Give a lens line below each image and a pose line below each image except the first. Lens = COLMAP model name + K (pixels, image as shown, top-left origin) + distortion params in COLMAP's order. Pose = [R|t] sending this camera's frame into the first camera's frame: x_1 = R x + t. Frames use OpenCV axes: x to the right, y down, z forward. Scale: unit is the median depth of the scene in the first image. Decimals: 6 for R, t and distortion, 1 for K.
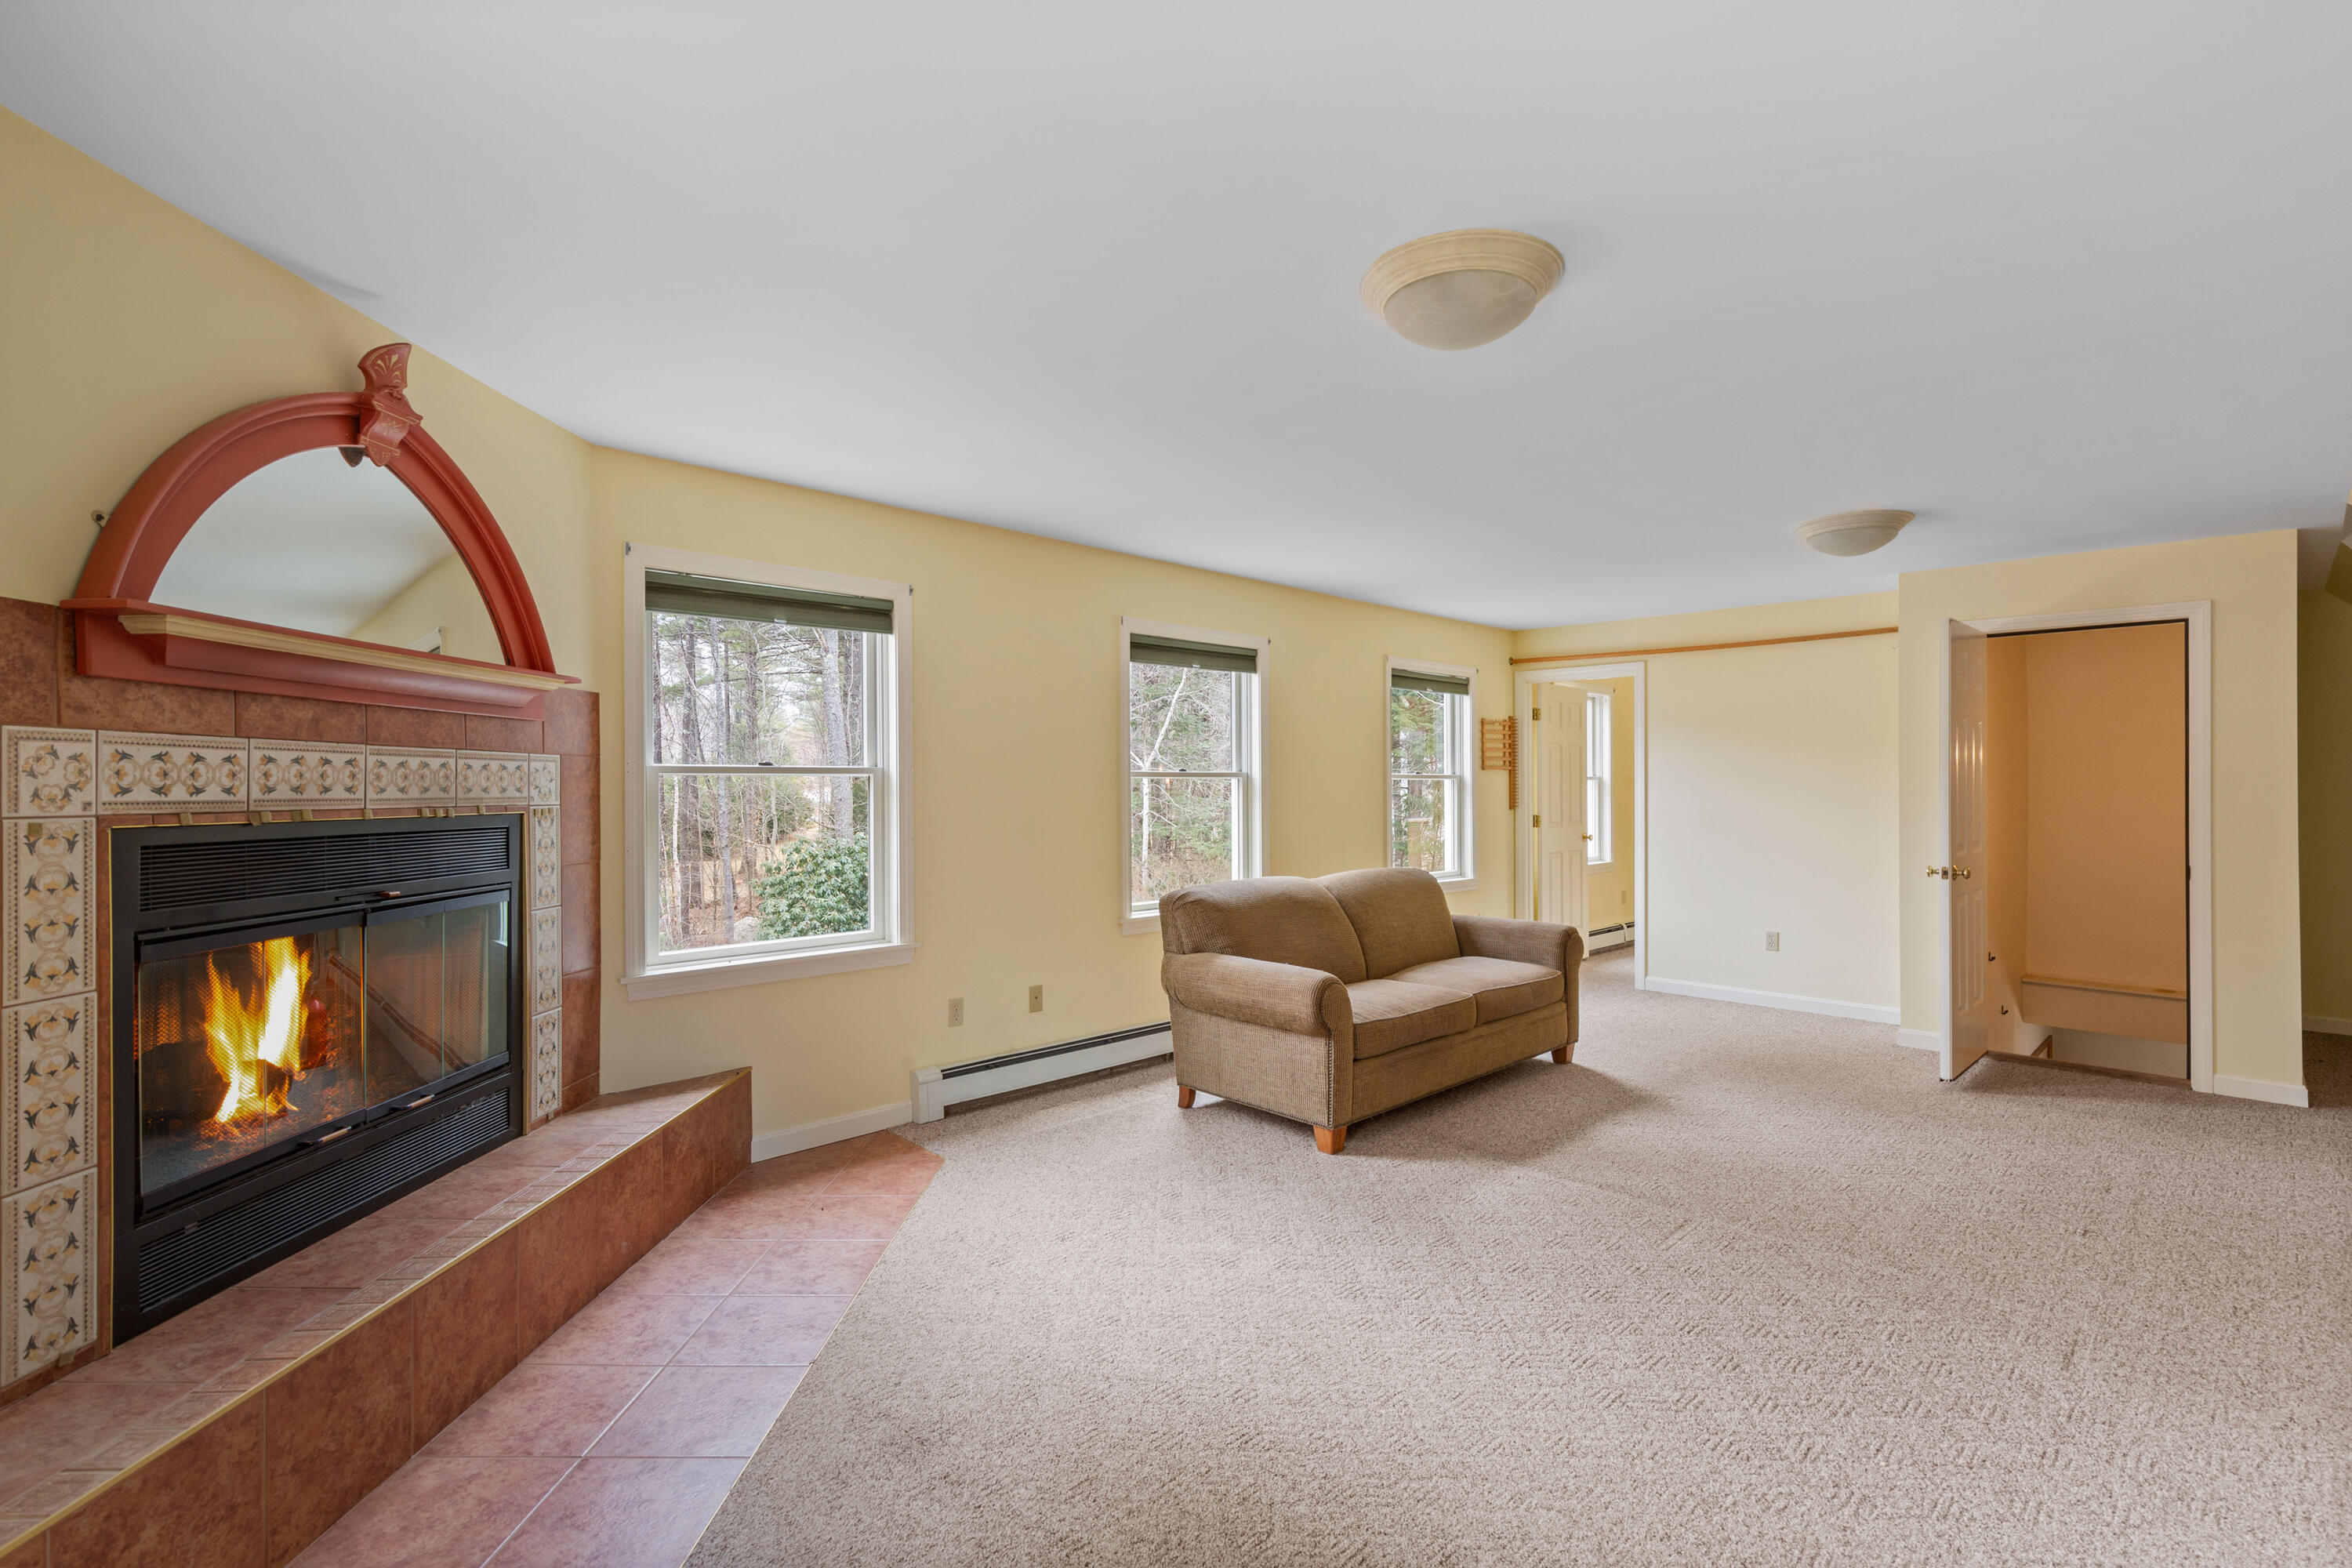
lens RADIAL K [[1069.8, 0, 1179.5], [0, 1069.8, 783.4], [0, 0, 1]] dist [0.005508, 0.001610]
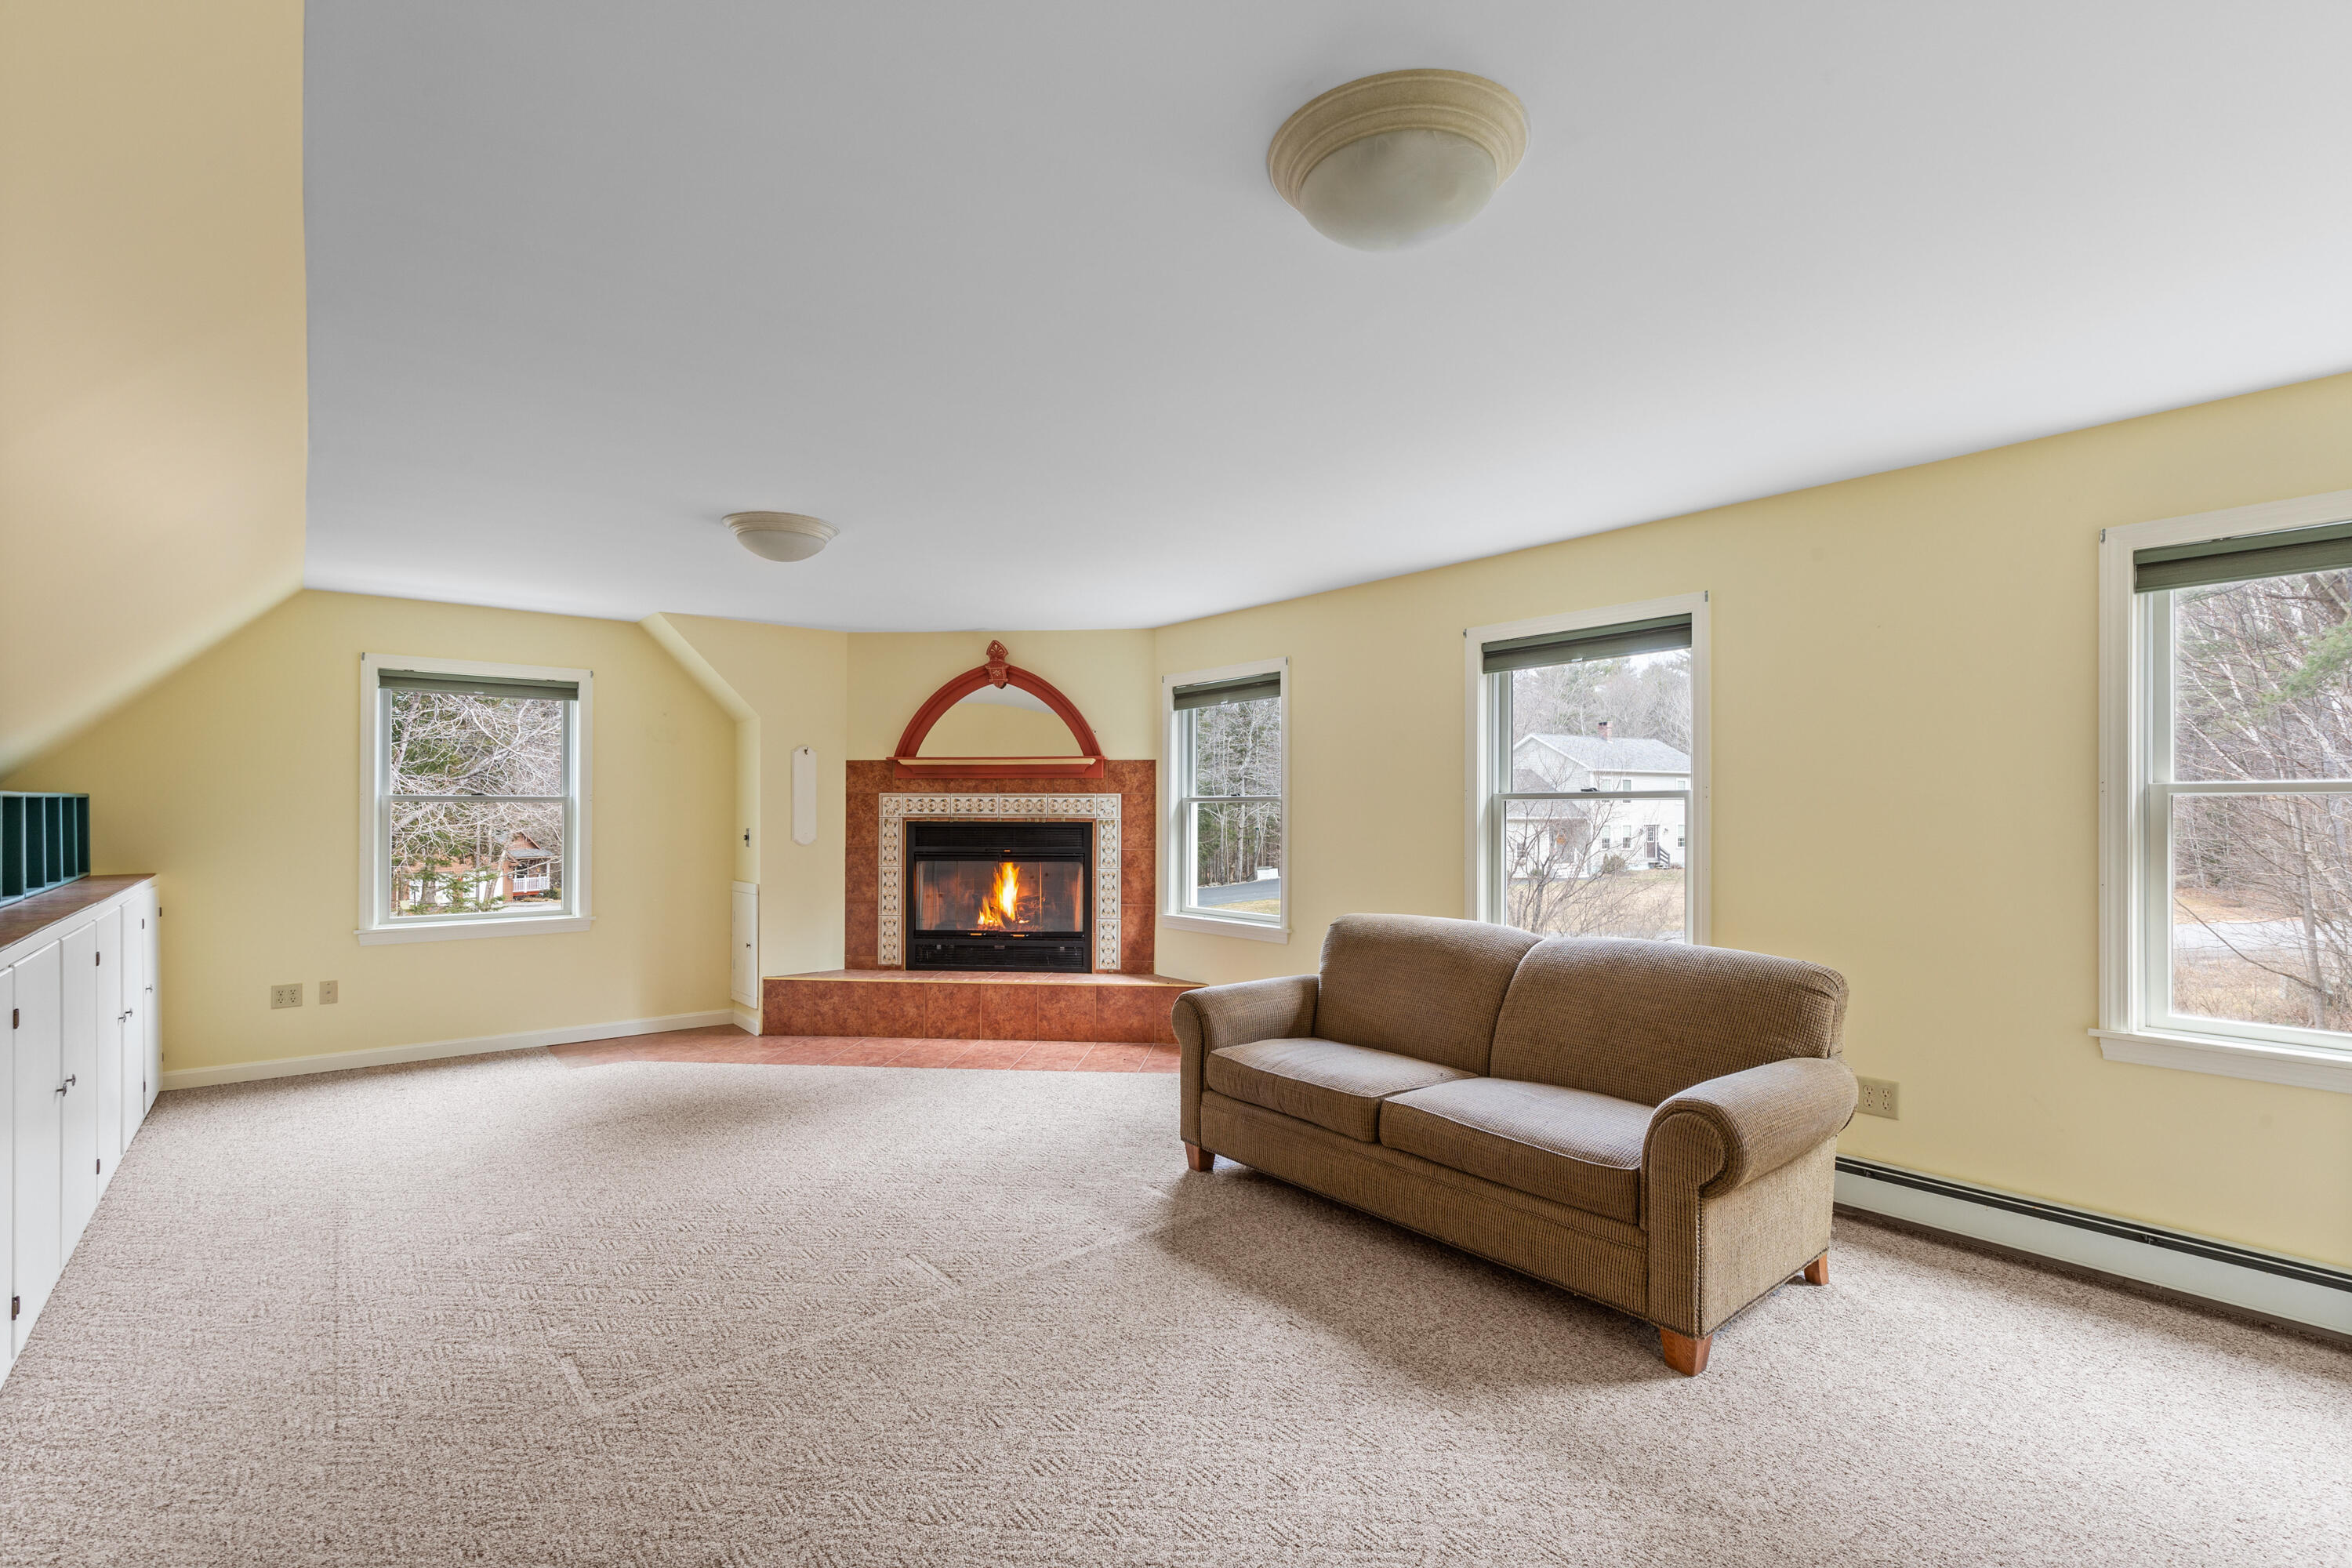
lens RADIAL K [[1069.8, 0, 1185.6], [0, 1069.8, 799.9], [0, 0, 1]] dist [0.005508, 0.001610]
pose [[-0.091613, -0.008379, -0.995759, 1.591773], [0.002463, 0.999960, -0.008641, 0.003439], [0.995792, -0.003245, -0.091589, 1.481139]]
